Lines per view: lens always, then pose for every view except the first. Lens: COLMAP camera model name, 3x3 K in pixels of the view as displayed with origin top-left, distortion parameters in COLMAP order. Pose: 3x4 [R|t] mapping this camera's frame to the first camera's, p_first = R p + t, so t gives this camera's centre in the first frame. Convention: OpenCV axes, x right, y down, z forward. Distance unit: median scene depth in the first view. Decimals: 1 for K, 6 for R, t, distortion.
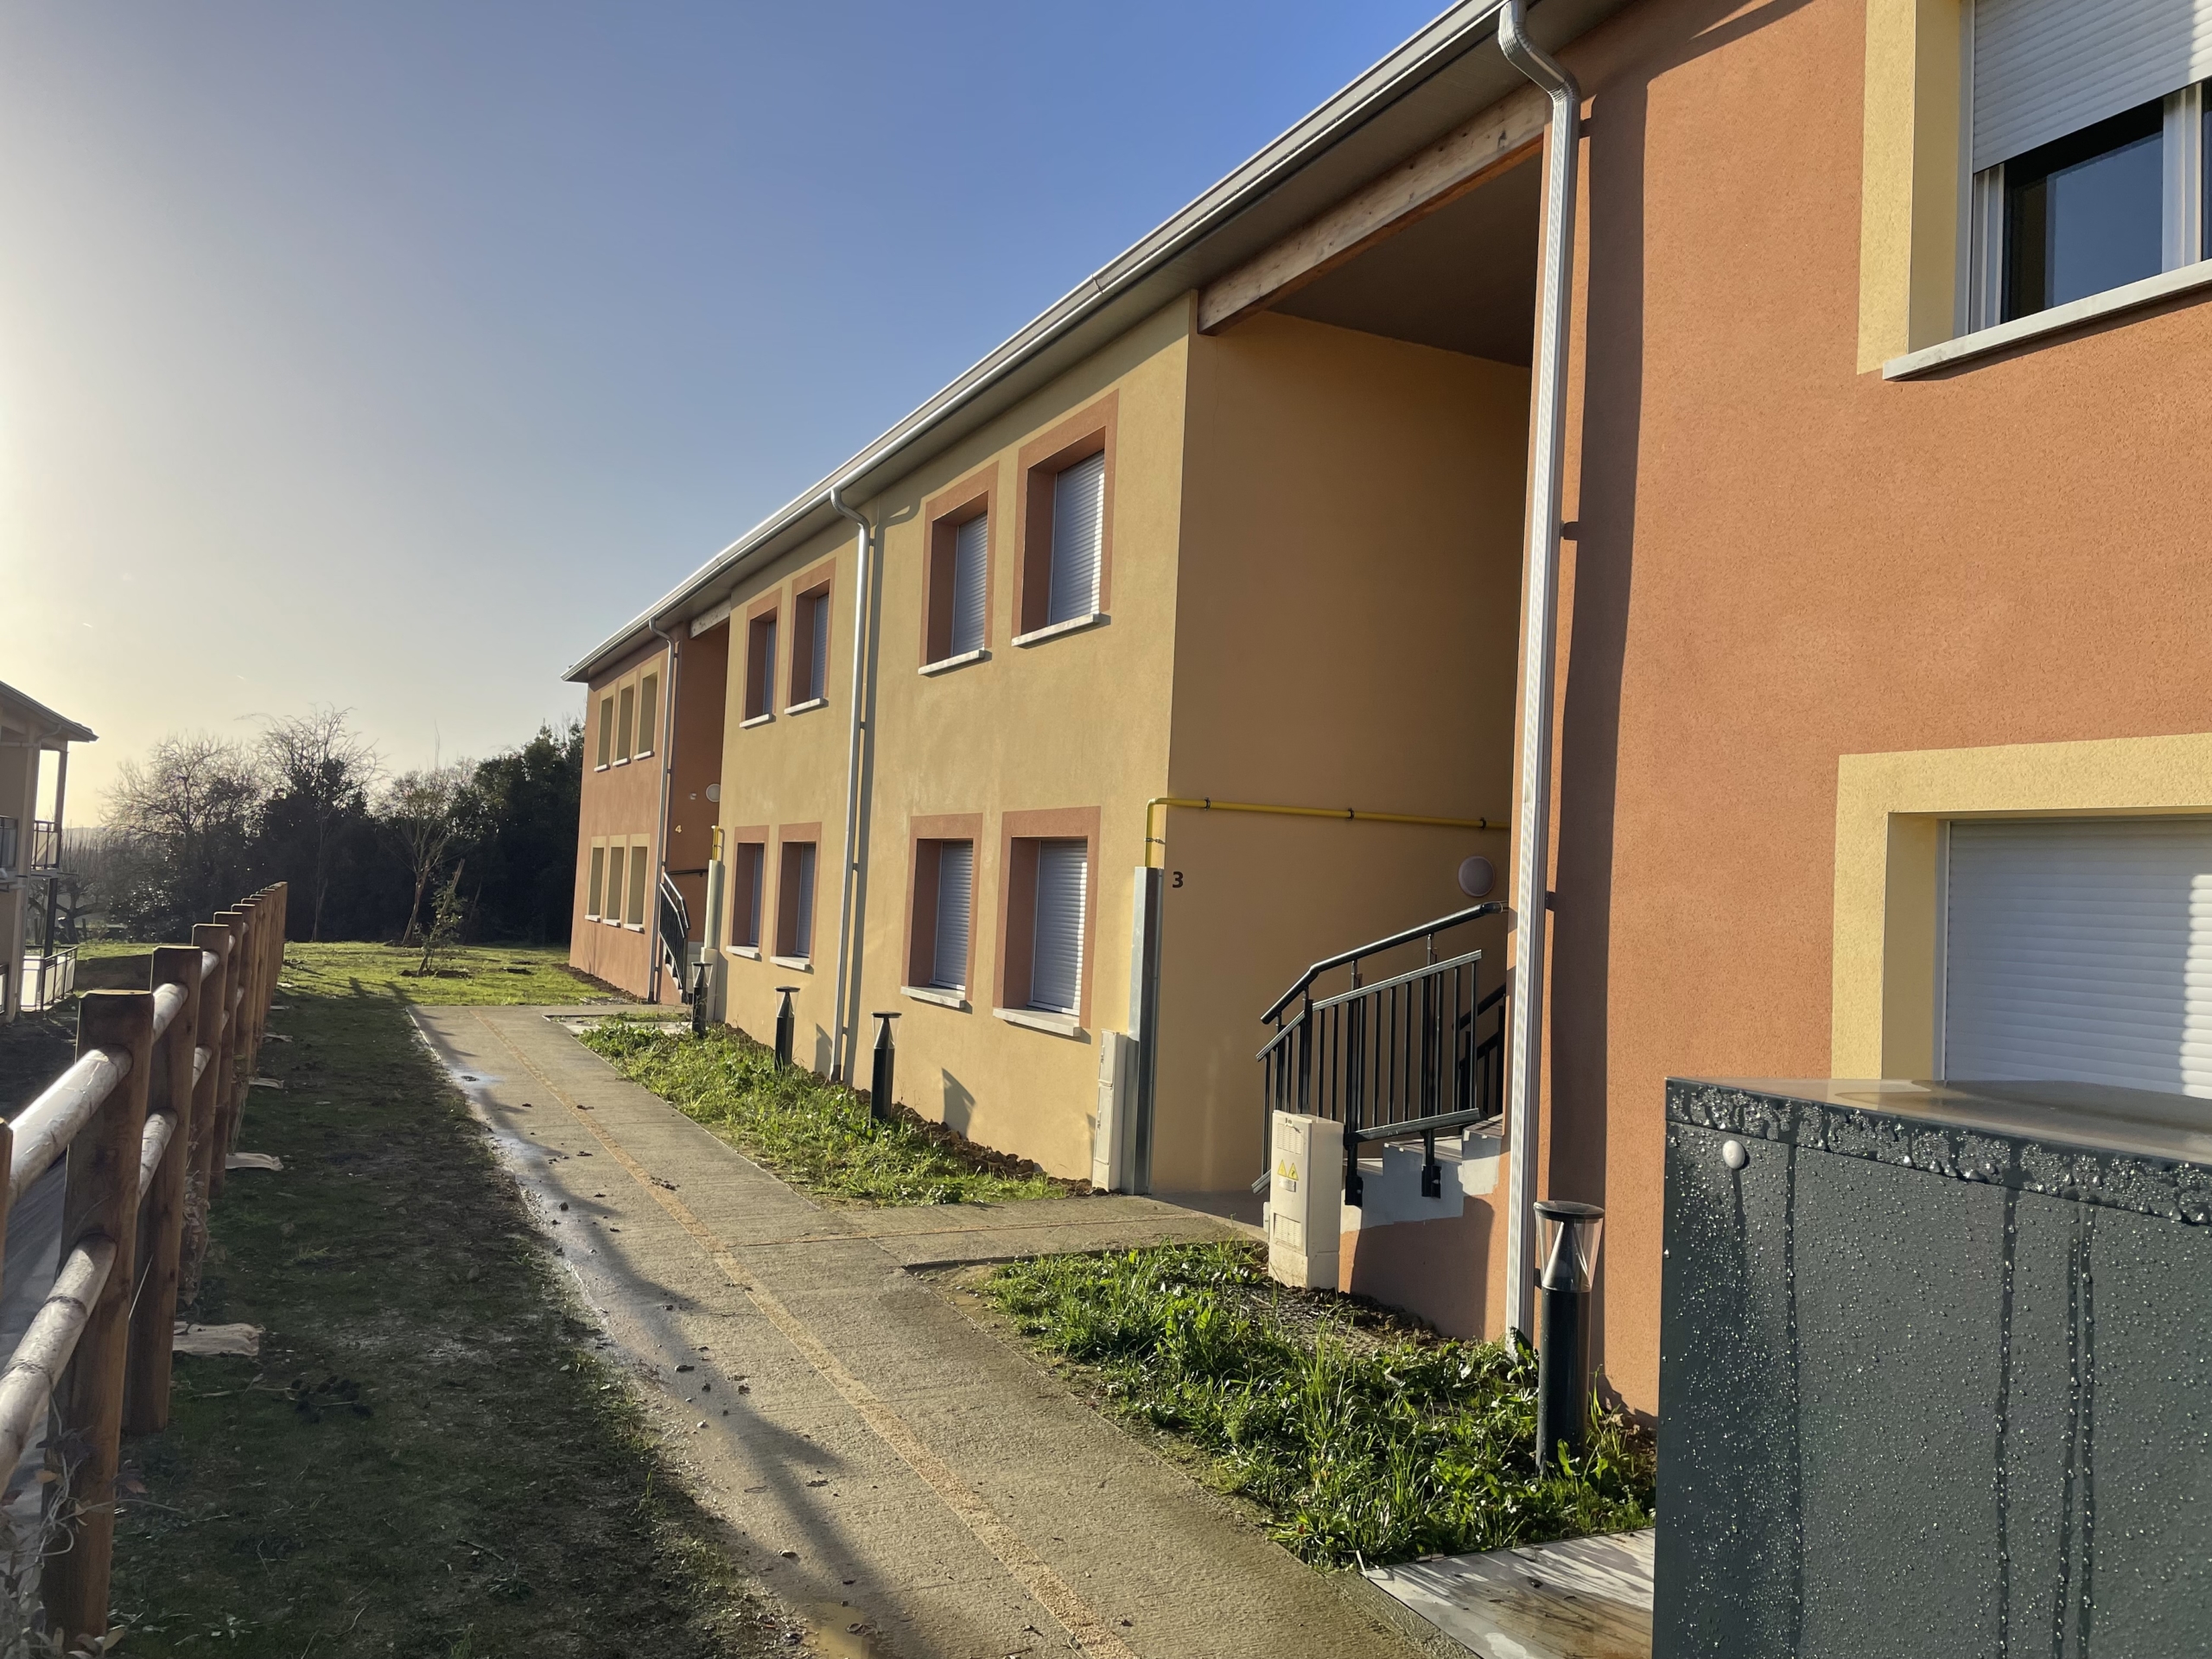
lens RADIAL K [[1641.6, 0, 1106.0], [0, 1641.6, 829.5], [0, 0, 1]] dist [0.075214, -0.111390]
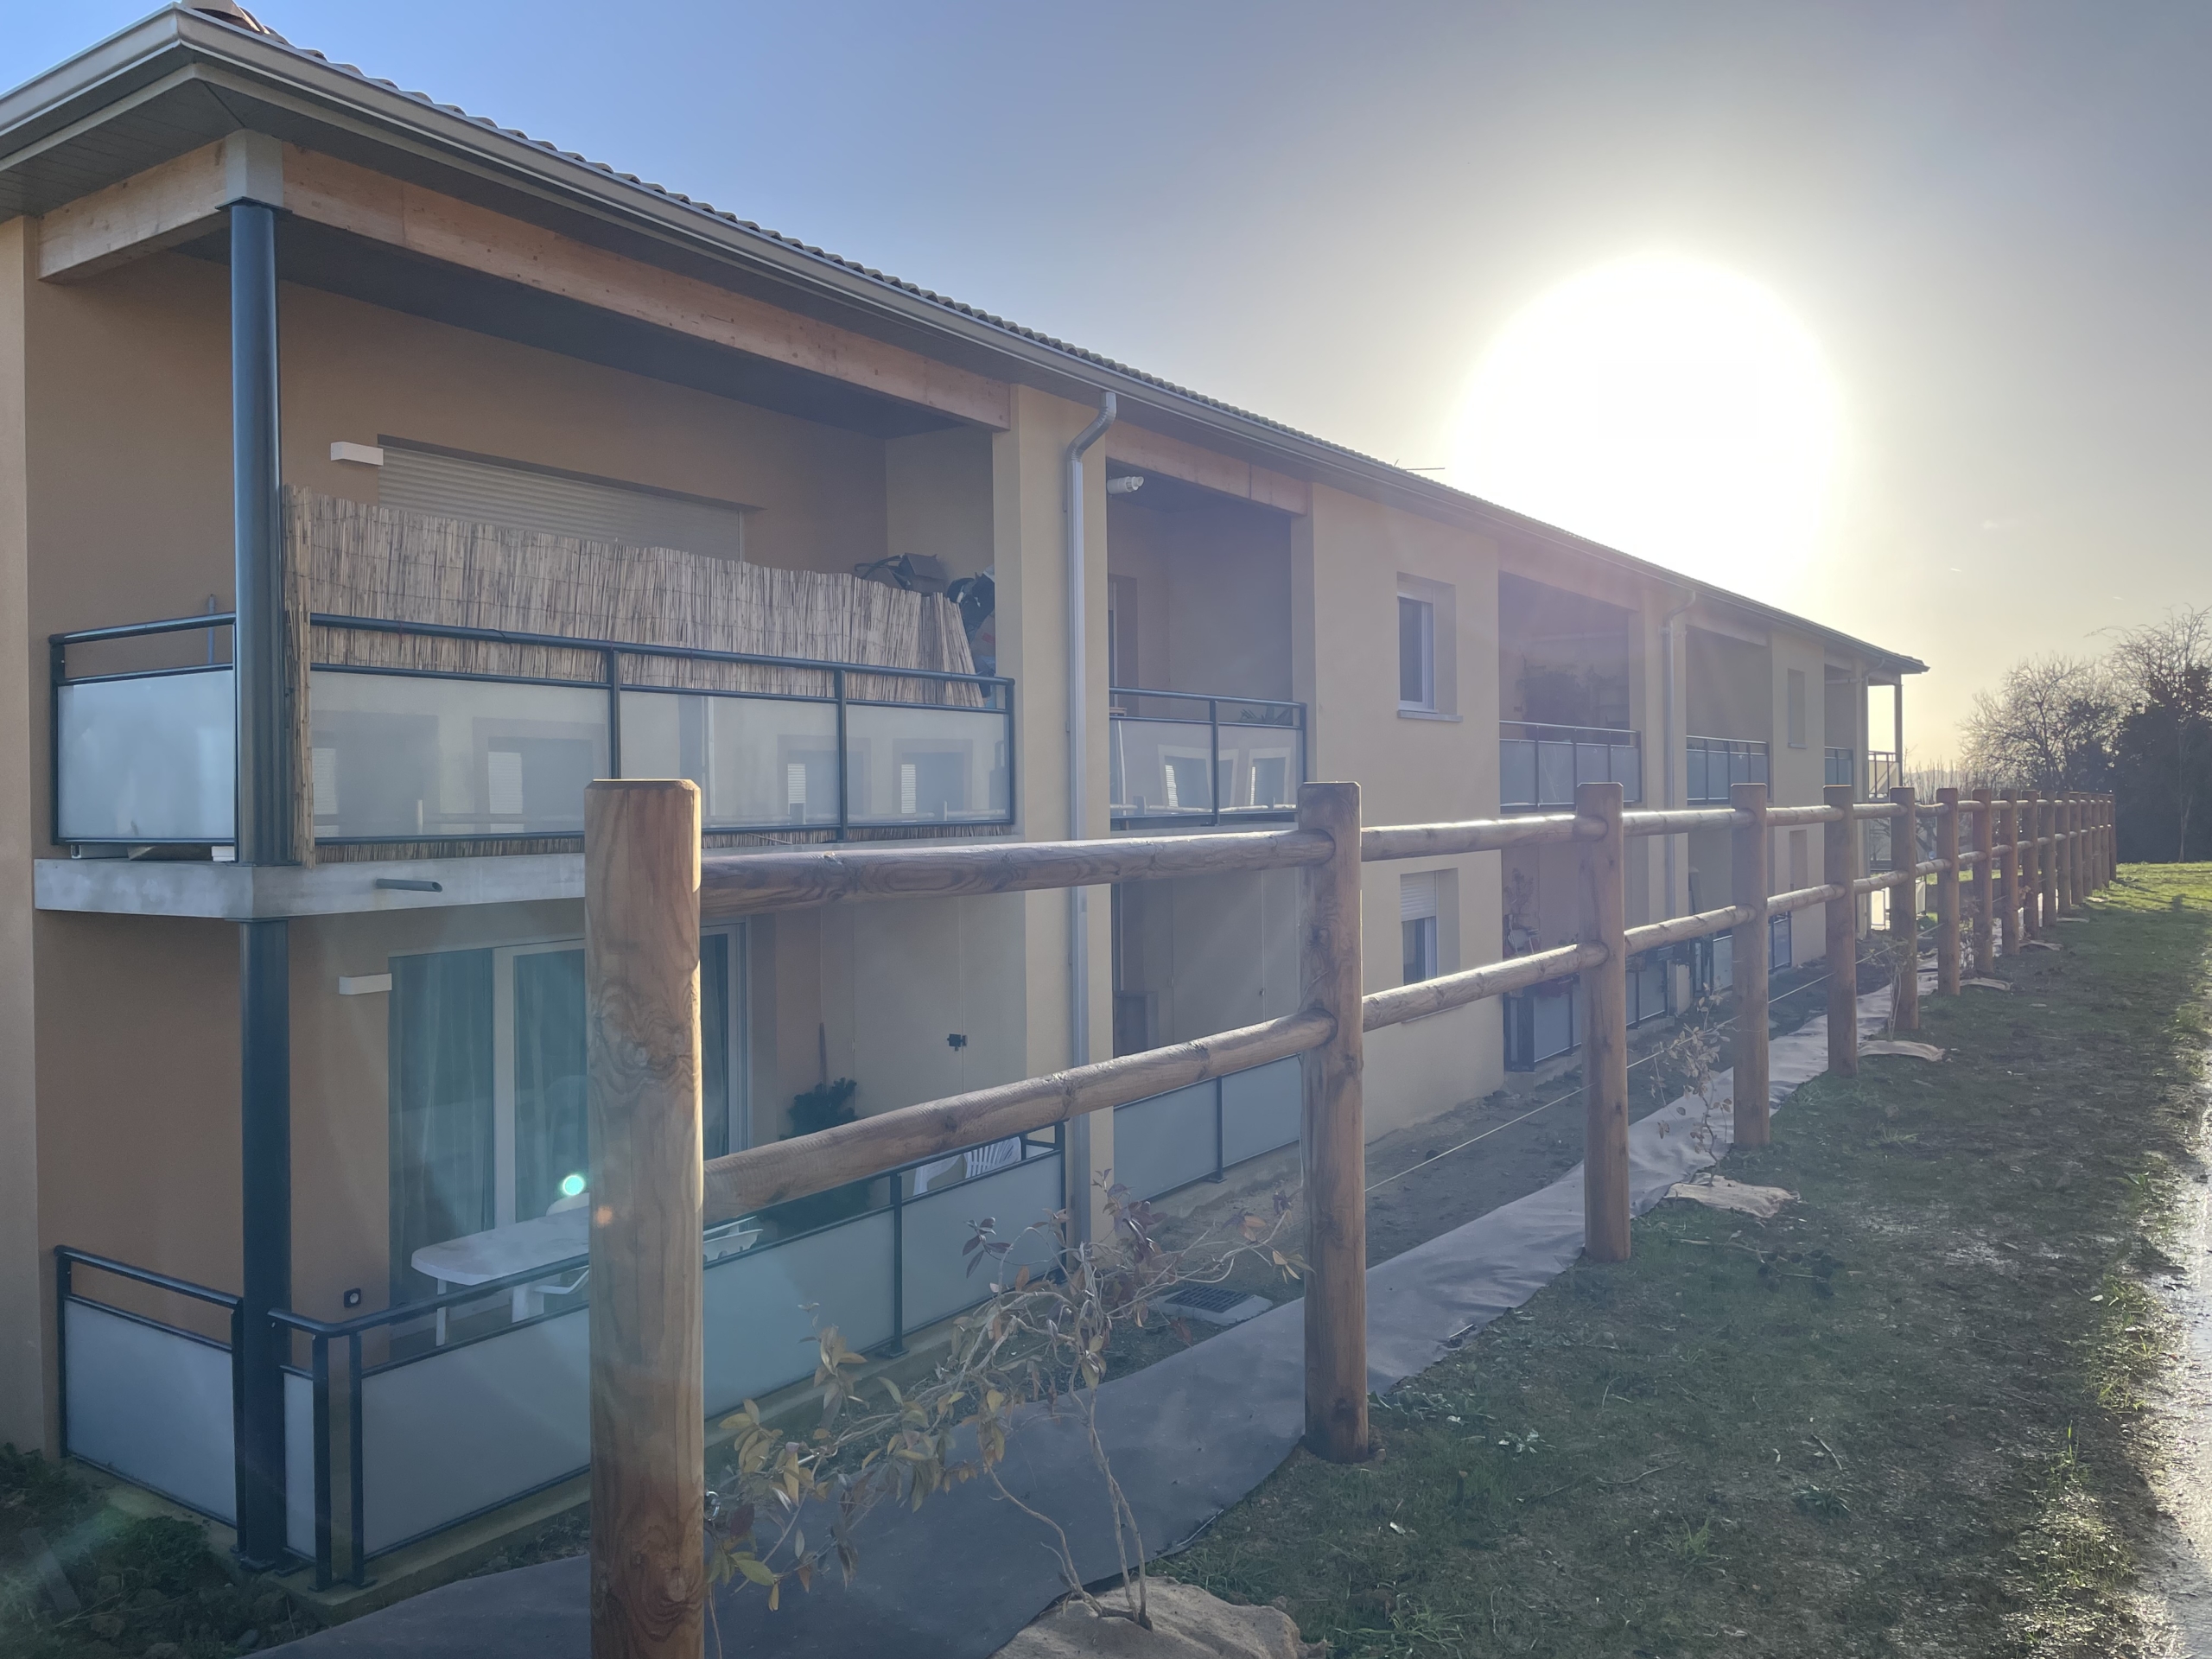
lens RADIAL K [[1641.6, 0, 1106.0], [0, 1641.6, 829.5], [0, 0, 1]] dist [0.075214, -0.111390]
pose [[0.505279, -0.038482, -0.862097, 0.141976], [0.071464, 0.997440, -0.002638, 0.075555], [0.859992, -0.060275, 0.506736, 0.222564]]
